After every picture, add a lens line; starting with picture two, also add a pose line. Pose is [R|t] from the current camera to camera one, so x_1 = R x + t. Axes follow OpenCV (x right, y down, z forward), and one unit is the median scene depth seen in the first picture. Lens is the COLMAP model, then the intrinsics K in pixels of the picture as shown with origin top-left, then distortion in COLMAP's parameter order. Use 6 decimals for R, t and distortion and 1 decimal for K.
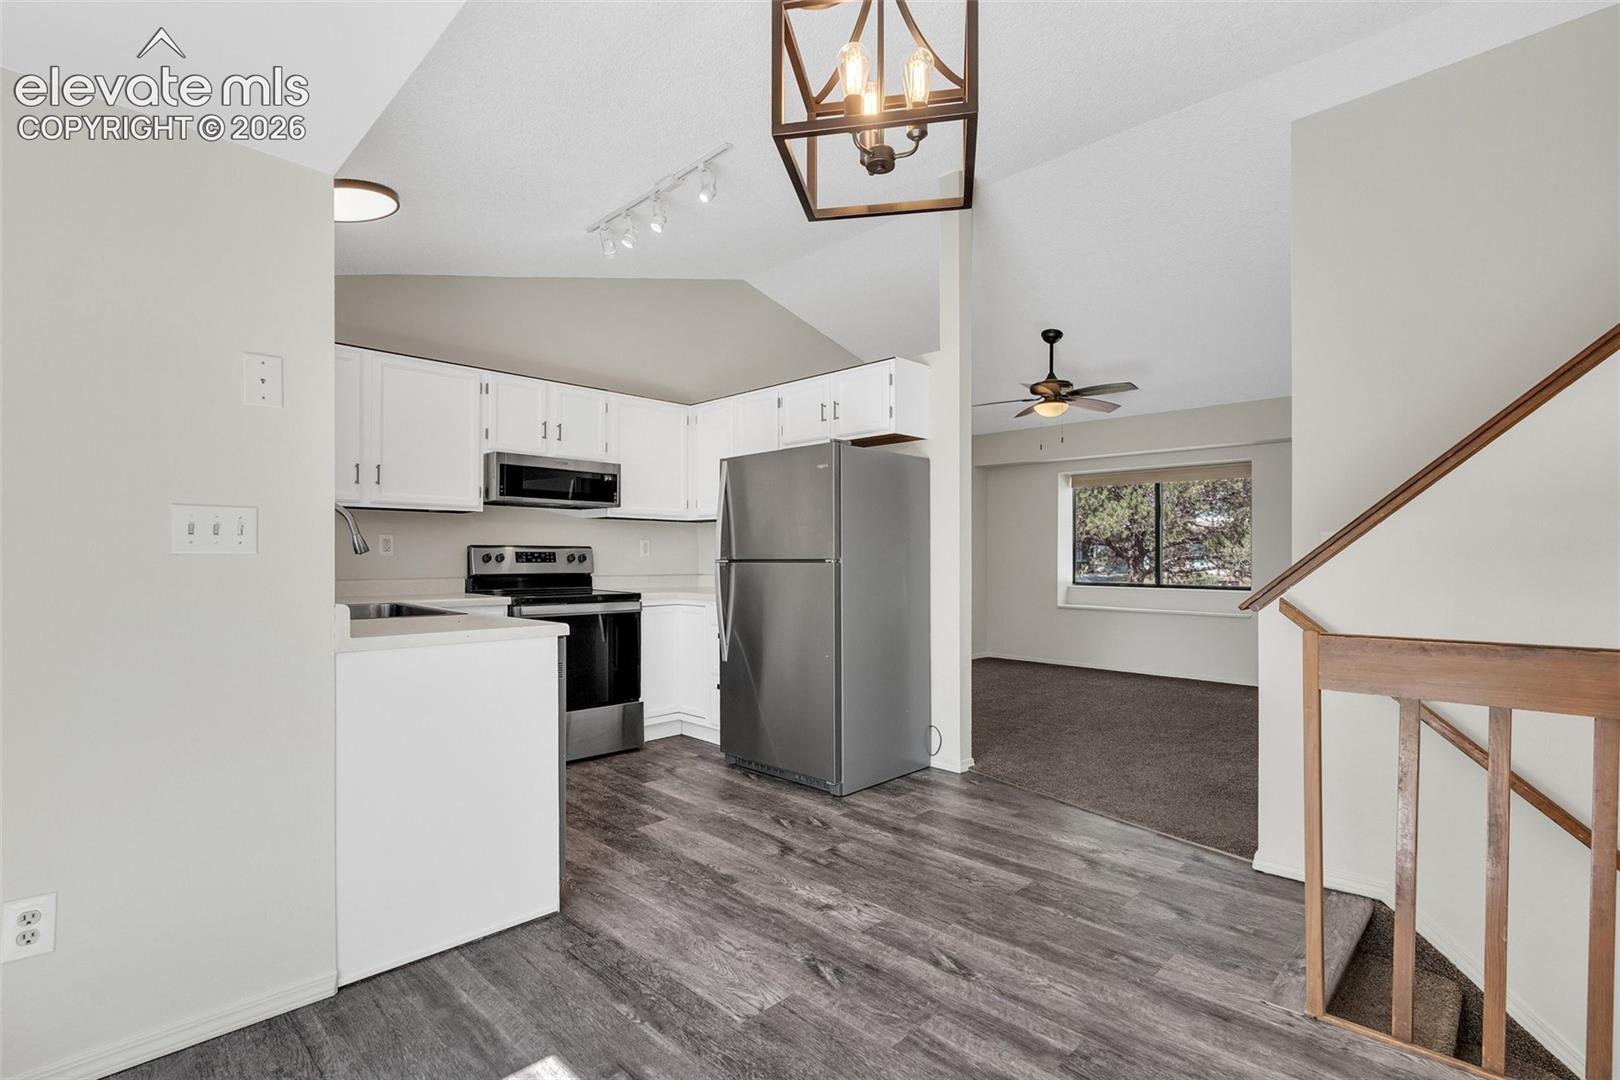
lens RADIAL K [[732.9, 0, 809.6], [0, 732.9, 551.7], [0, 0, 1]] dist [-0.004644, -0.000648]
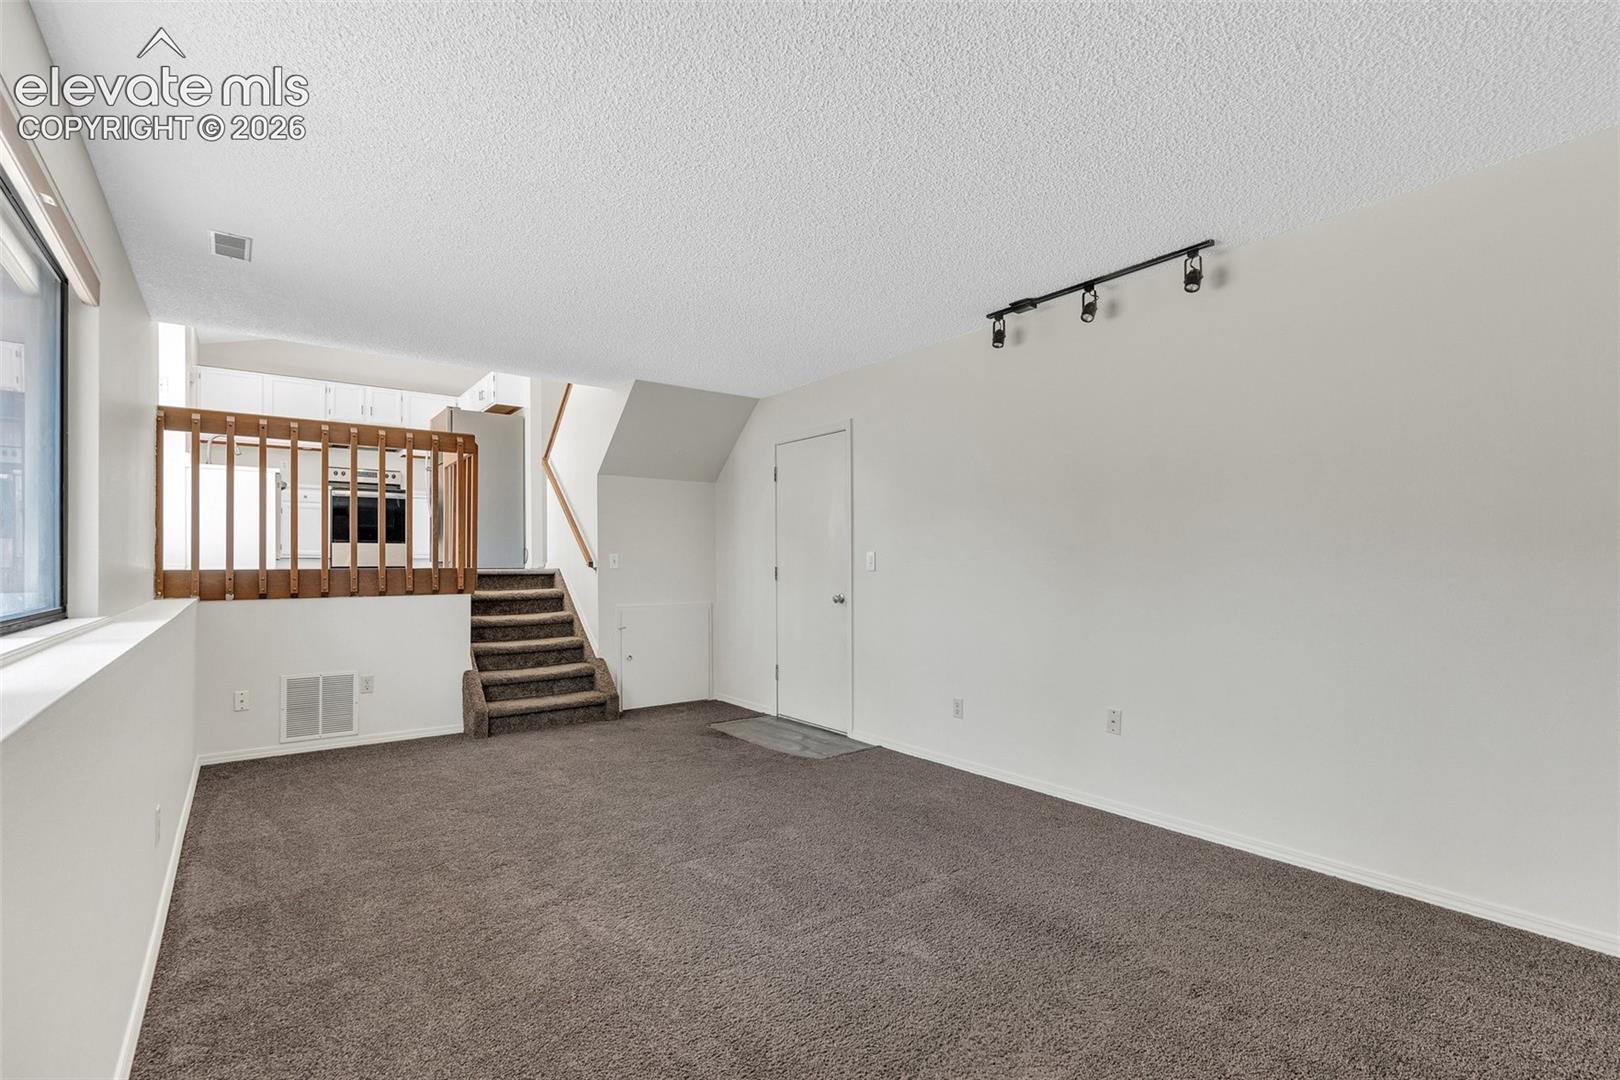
lens RADIAL K [[732.9, 0, 810.1], [0, 732.9, 554.8], [0, 0, 1]] dist [-0.004644, -0.000648]
pose [[0.992385, -0.001028, -0.123166, 1.199270], [0.001510, 0.999992, 0.003816, 0.246572], [0.123161, -0.003973, 0.992379, -0.923587]]
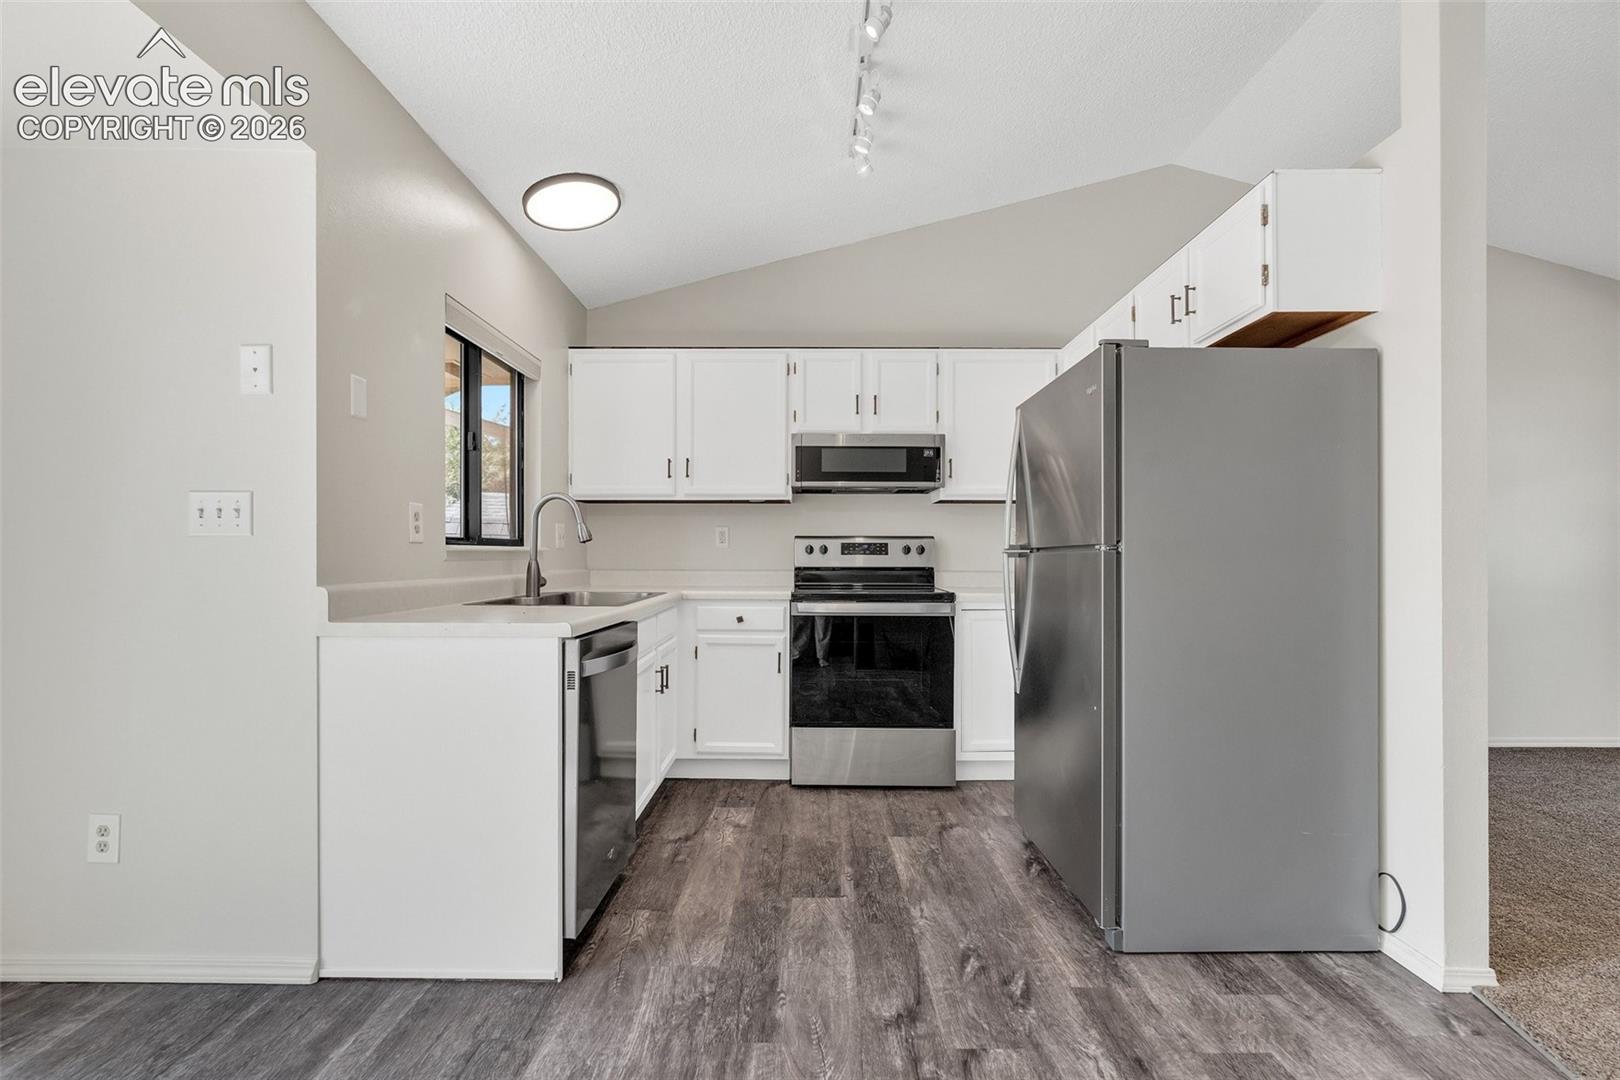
lens RADIAL K [[732.9, 0, 805.7], [0, 732.9, 548.5], [0, 0, 1]] dist [-0.004644, -0.000648]
pose [[0.709324, -0.007320, -0.704845, 0.233331], [0.004716, 0.999973, -0.005639, 0.013527], [0.704867, 0.000676, 0.709339, 0.348339]]
